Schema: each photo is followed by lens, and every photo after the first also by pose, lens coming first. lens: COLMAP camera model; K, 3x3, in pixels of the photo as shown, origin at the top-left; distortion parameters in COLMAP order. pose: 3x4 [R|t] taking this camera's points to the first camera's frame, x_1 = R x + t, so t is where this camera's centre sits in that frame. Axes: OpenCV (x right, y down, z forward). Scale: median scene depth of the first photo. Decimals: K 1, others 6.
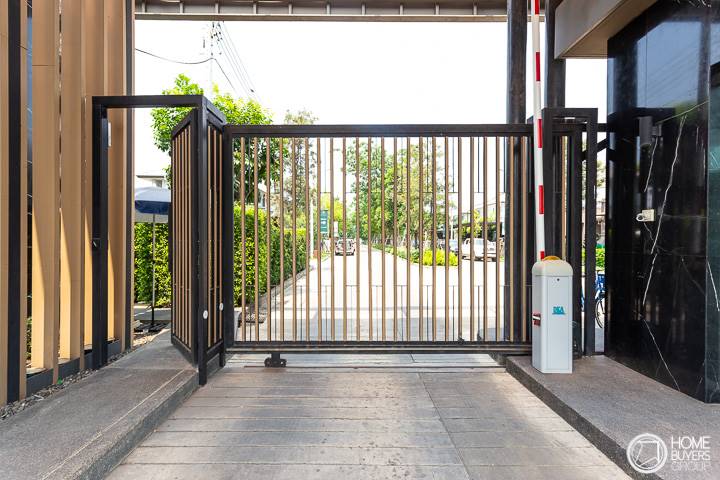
lens RADIAL K [[344.7, 0, 362.2], [0, 344.7, 243.9], [0, 0, 1]] dist [0.006010, 0.000312]
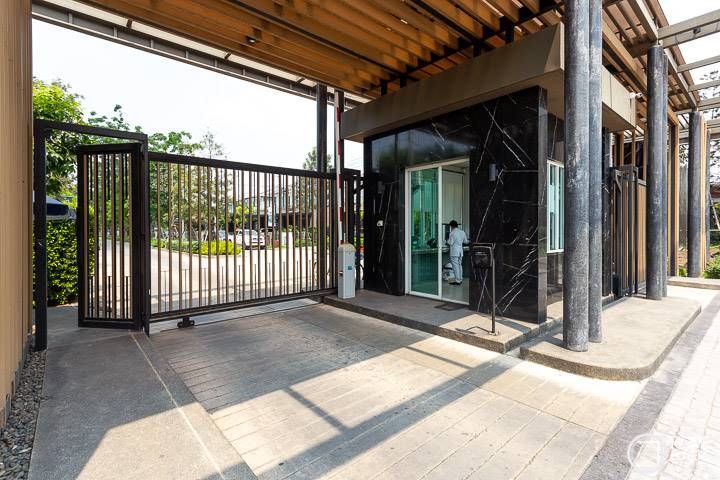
lens RADIAL K [[344.7, 0, 360.4], [0, 344.7, 234.7], [0, 0, 1]] dist [0.006010, 0.000312]
pose [[0.767750, -0.017957, 0.640498, -0.599561], [0.015560, 0.999835, 0.009380, -0.022125], [-0.640561, 0.002765, 0.767902, -0.536367]]
